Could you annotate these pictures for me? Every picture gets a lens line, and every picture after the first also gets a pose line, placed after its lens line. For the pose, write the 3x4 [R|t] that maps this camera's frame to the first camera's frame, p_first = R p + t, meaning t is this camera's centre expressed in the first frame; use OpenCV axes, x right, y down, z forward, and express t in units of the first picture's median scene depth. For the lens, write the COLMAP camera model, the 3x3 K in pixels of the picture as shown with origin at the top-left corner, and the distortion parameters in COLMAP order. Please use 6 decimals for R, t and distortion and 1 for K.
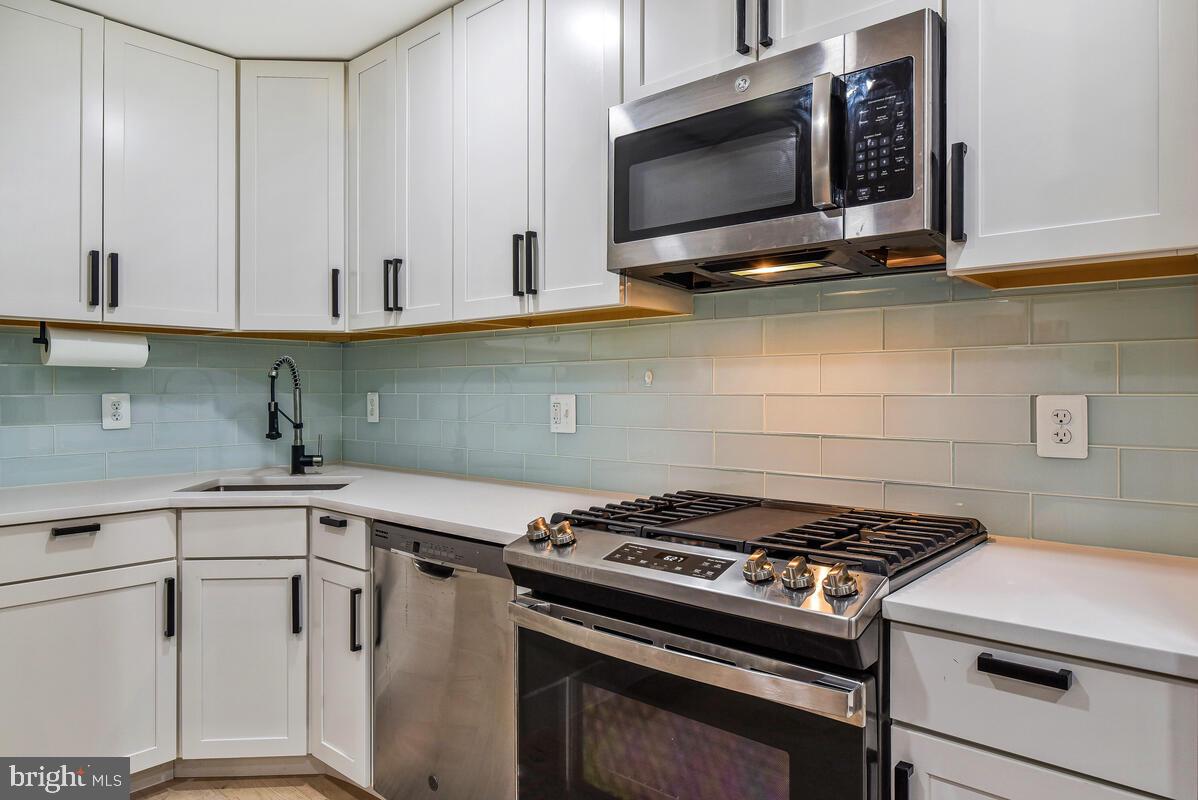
lens RADIAL K [[750.3, 0, 598.5], [0, 750.3, 393.0], [0, 0, 1]] dist [0.008634, 0.001033]
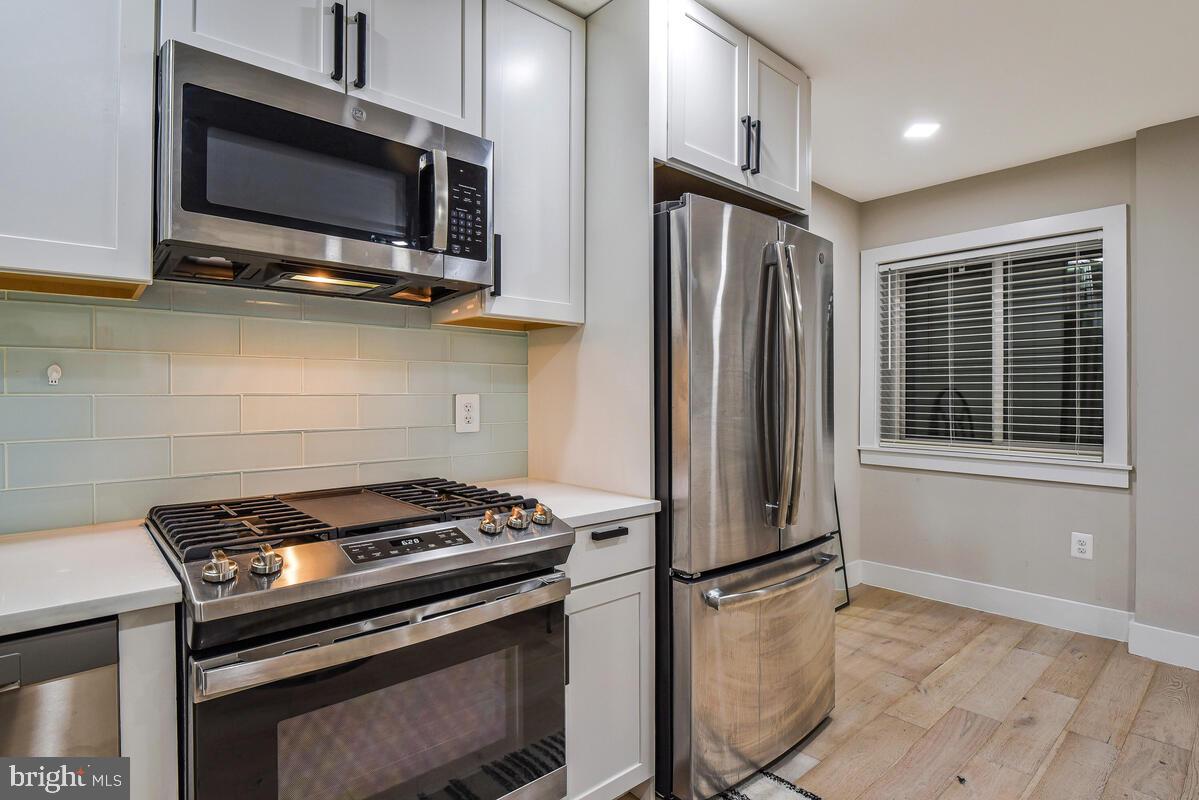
lens RADIAL K [[609.1, 0, 607.3], [0, 609.1, 397.5], [0, 0, 1]] dist [-0.007595, -0.002048]
pose [[0.135695, -0.008198, 0.990717, -0.441014], [0.004026, 0.999962, 0.007723, 0.001213], [-0.990743, 0.002941, 0.135722, 0.347900]]
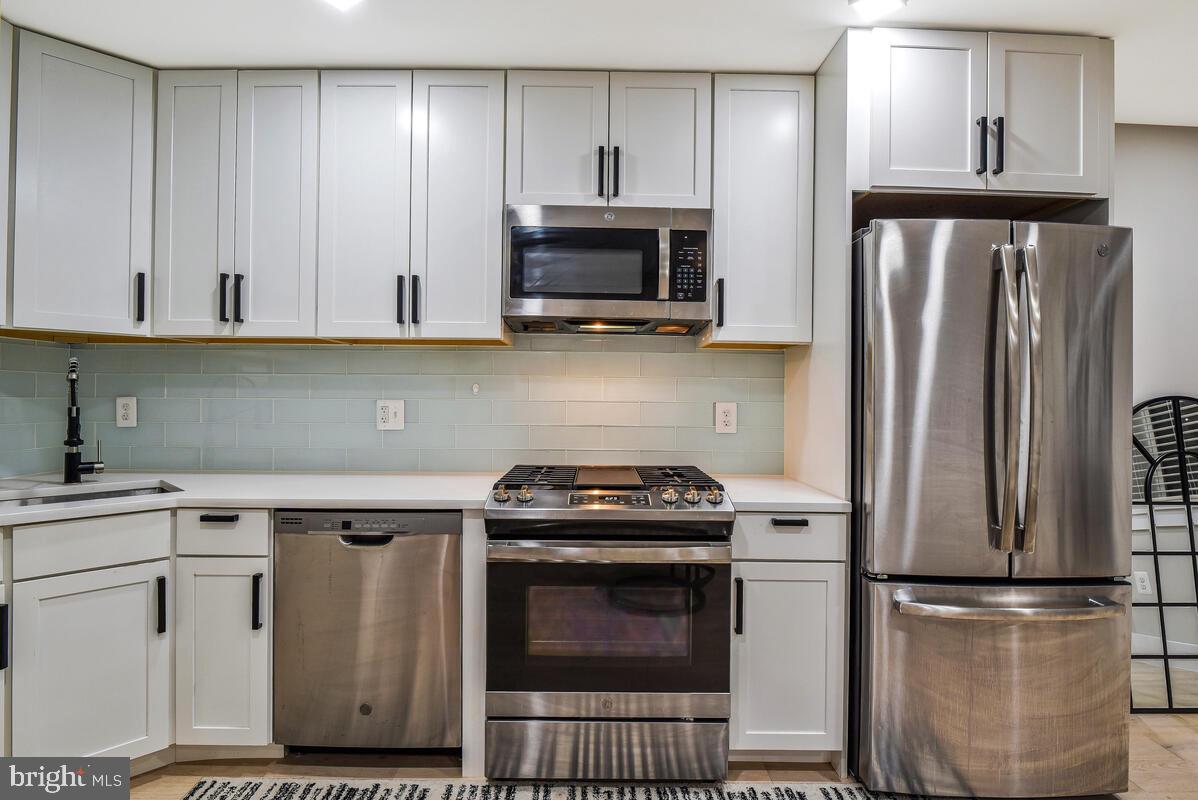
lens RADIAL K [[608.6, 0, 604.4], [0, 608.6, 403.9], [0, 0, 1]] dist [-0.007595, -0.002048]
pose [[0.749613, -0.001404, 0.661874, -0.486599], [-0.007785, 0.999910, 0.010937, -0.005664], [-0.661830, -0.013351, 0.749535, -0.011981]]
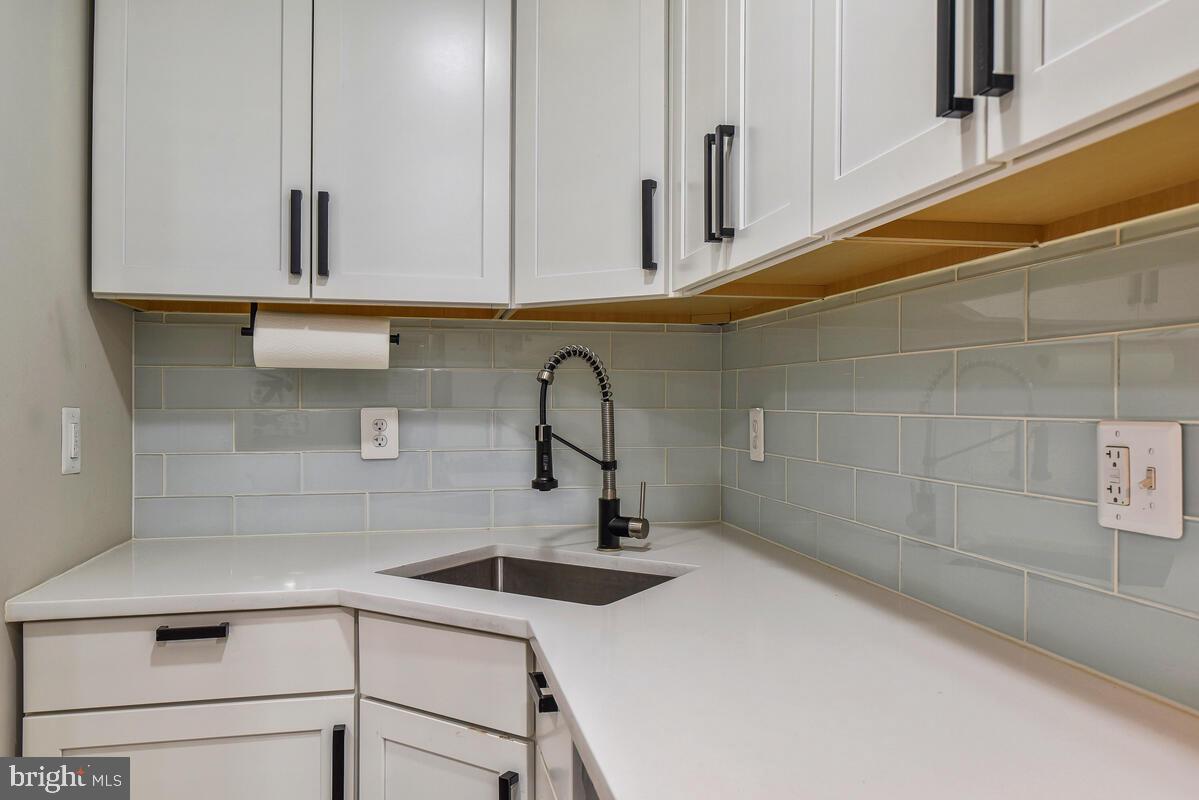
lens RADIAL K [[856.3, 0, 607.0], [0, 856.3, 399.9], [0, 0, 1]] dist [0.012147, 0.006266]
pose [[0.802156, 0.003323, -0.597105, -0.006951], [-0.005211, 0.999985, -0.001435, -0.007064], [0.597092, 0.004263, 0.802161, 0.565319]]
